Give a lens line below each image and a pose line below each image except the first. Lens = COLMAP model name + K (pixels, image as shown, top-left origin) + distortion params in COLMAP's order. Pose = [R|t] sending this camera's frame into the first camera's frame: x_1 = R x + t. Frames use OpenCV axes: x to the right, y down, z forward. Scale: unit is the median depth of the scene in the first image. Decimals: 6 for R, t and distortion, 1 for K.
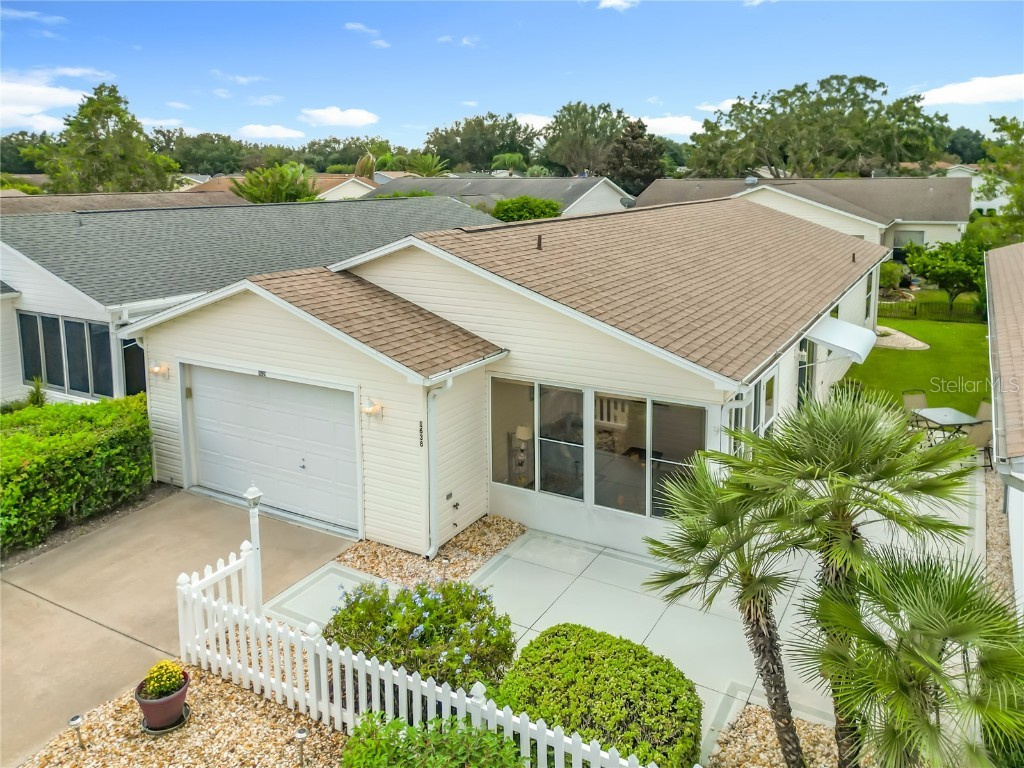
lens RADIAL K [[787.9, 0, 512.4], [0, 787.9, 417.3], [0, 0, 1]] dist [0.009521, 0.003740]
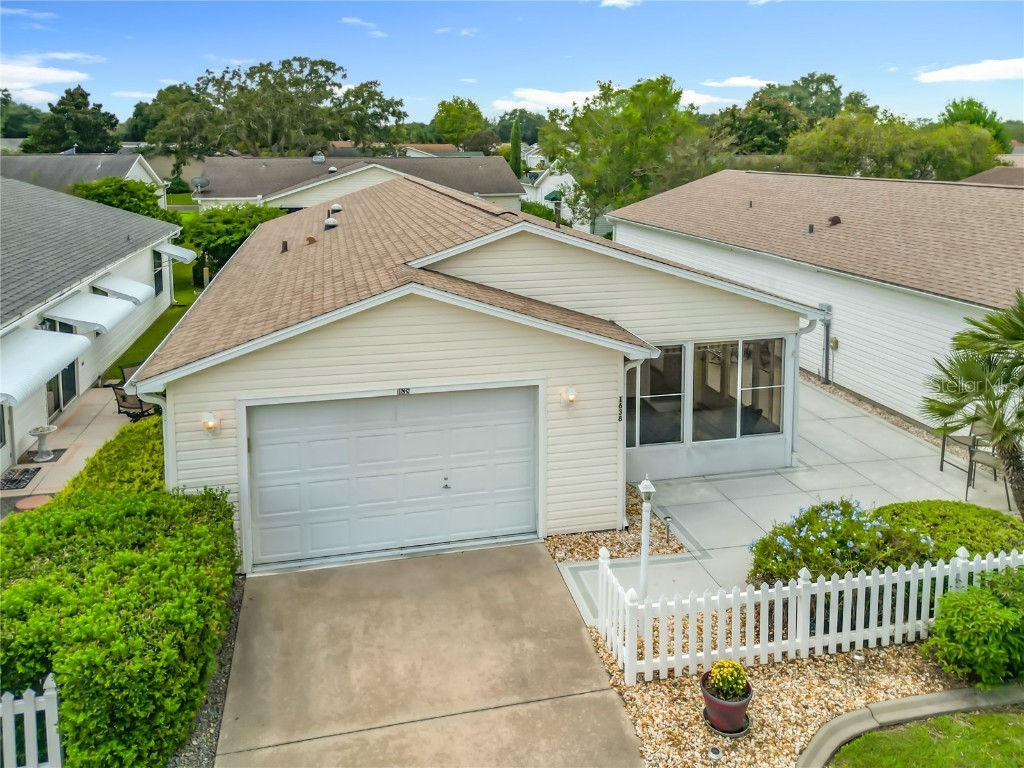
lens RADIAL K [[807.1, 0, 512.0], [0, 807.1, 384.0], [0, 0, 1]] dist [0.053660, -0.000842]
pose [[0.744335, -0.195882, 0.638433, -0.717896], [0.209854, 0.976193, 0.054849, -0.079125], [-0.633977, 0.093152, 0.767721, 0.225734]]
